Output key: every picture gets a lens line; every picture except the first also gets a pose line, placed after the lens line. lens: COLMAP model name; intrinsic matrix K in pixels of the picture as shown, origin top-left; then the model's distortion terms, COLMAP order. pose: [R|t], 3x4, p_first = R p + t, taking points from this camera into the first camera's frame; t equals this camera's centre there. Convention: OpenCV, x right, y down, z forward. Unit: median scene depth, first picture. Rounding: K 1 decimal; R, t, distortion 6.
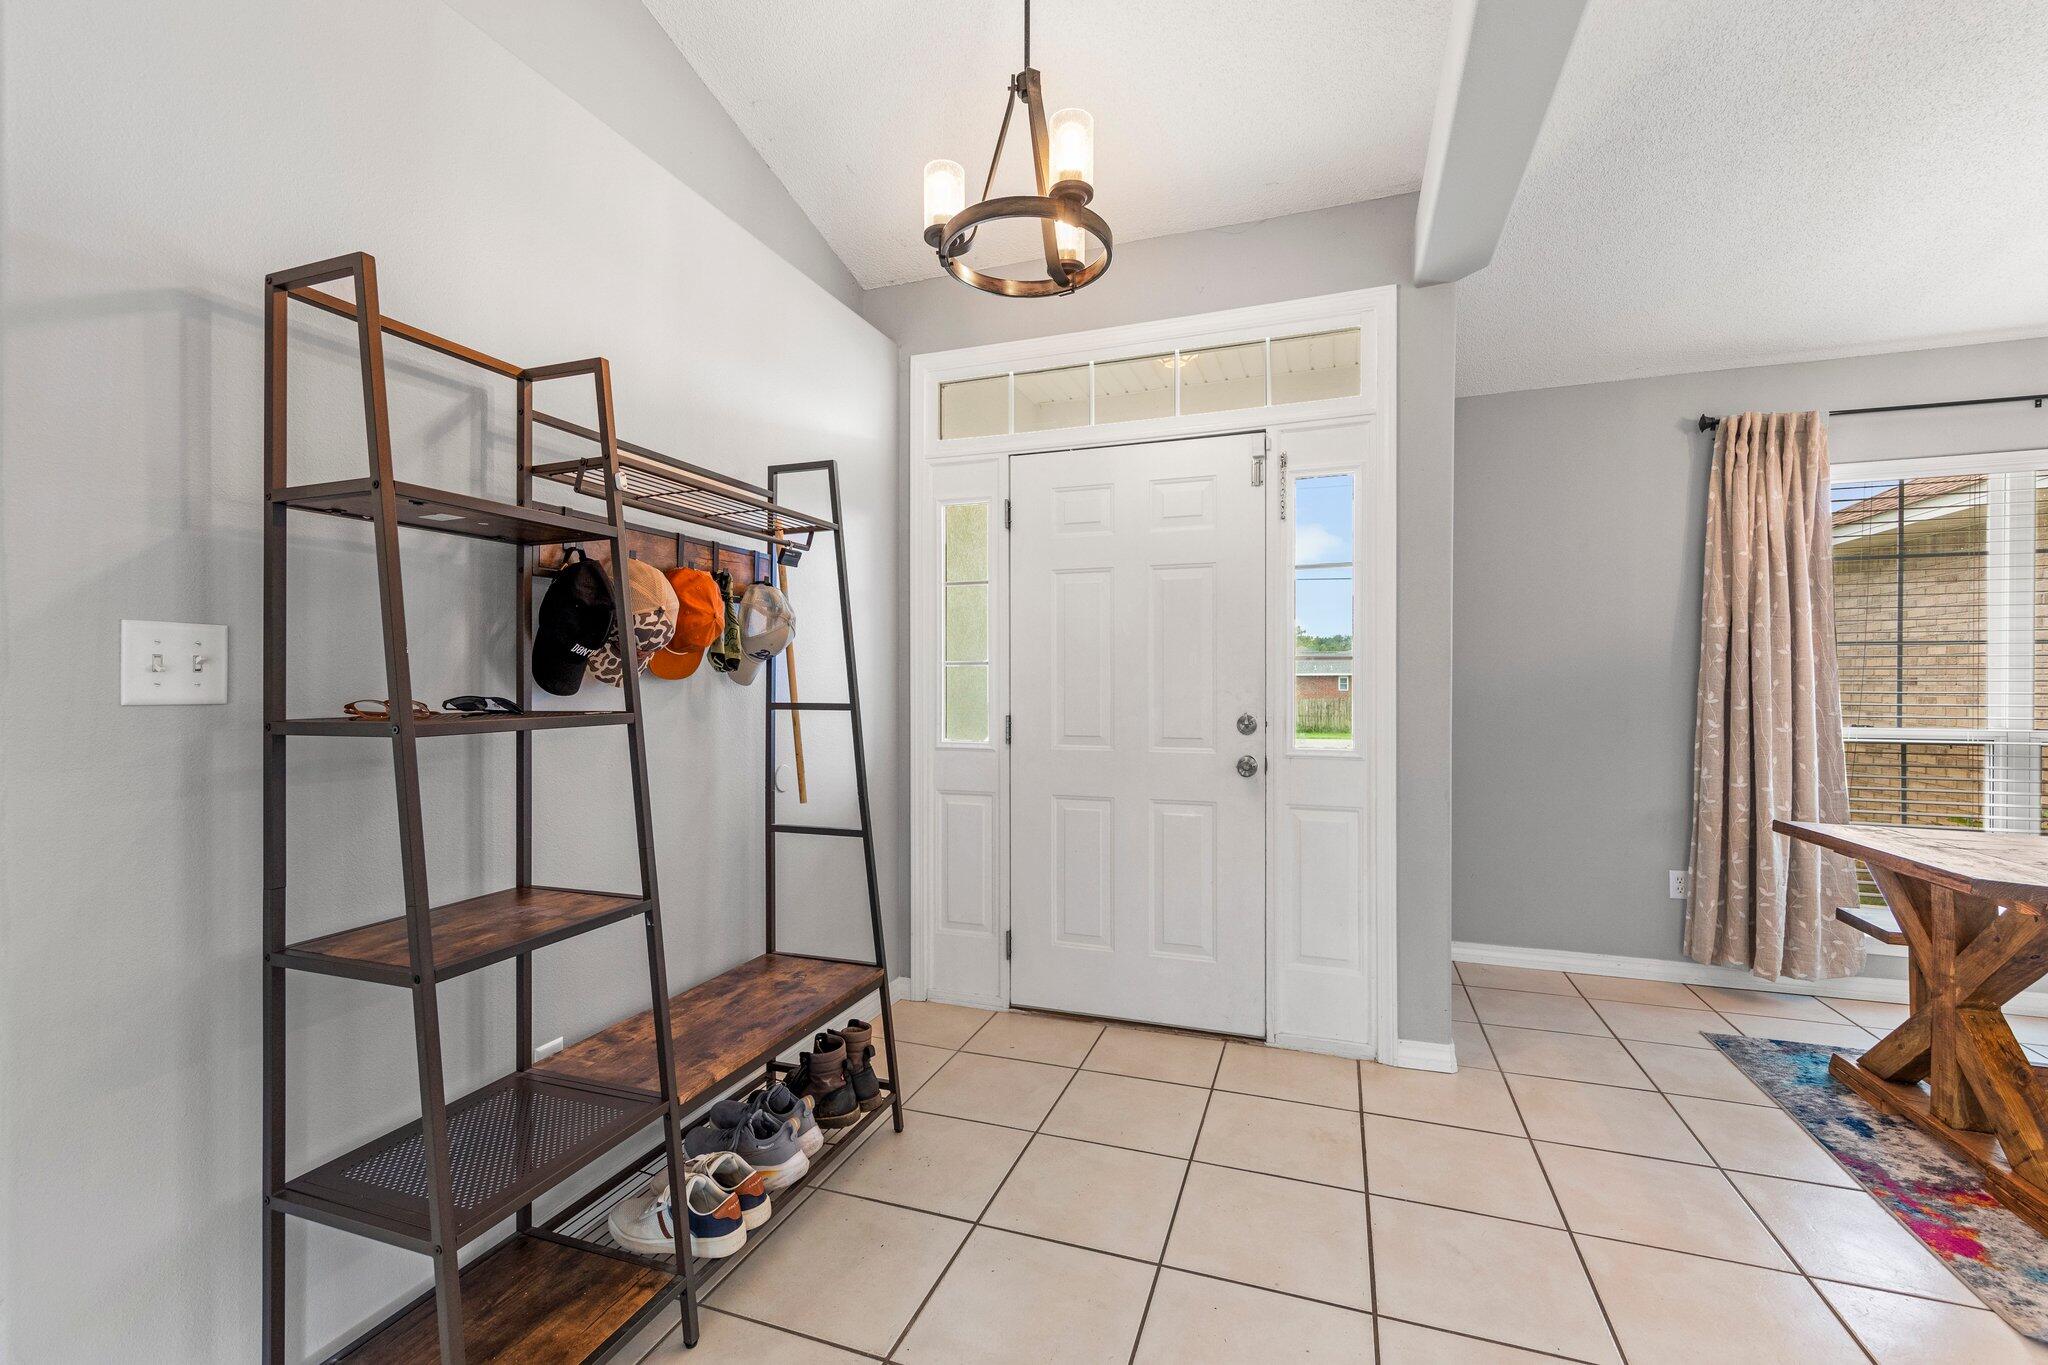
lens RADIAL K [[870.4, 0, 1024.0], [0, 870.4, 682.5], [0, 0, 1]] dist [0.008494, 0.000492]
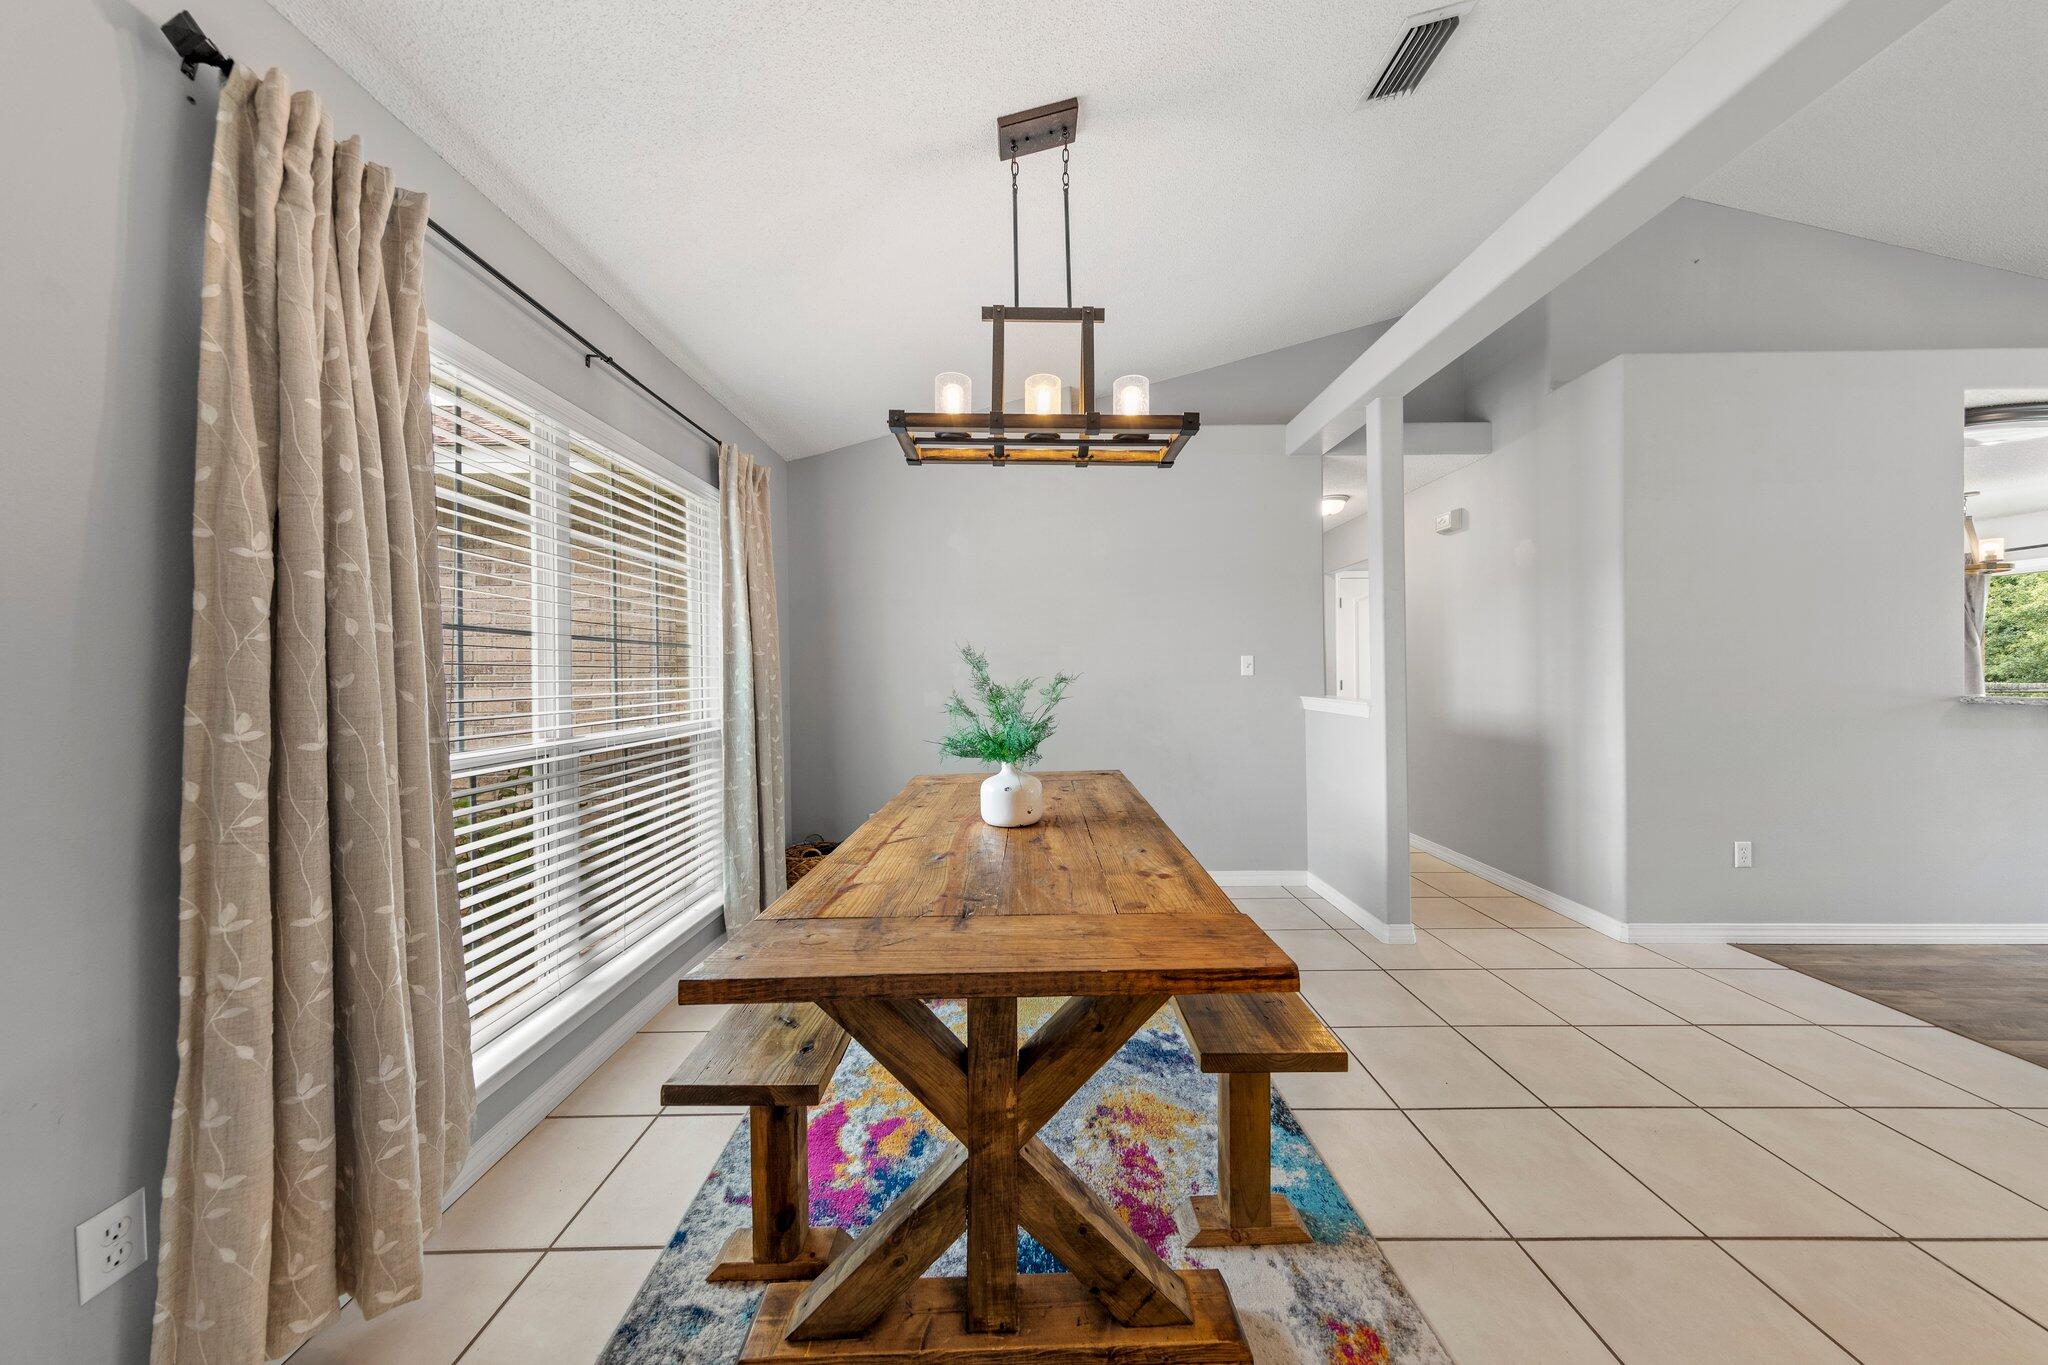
lens RADIAL K [[642.0, 0, 1024.3], [0, 642.0, 676.7], [0, 0, 1]] dist [0.002509, -0.000005]
pose [[-0.337600, 0.000444, 0.941289, 0.406857], [0.012842, 0.999909, 0.004134, -0.003375], [-0.941202, 0.013484, -0.337575, 0.811579]]
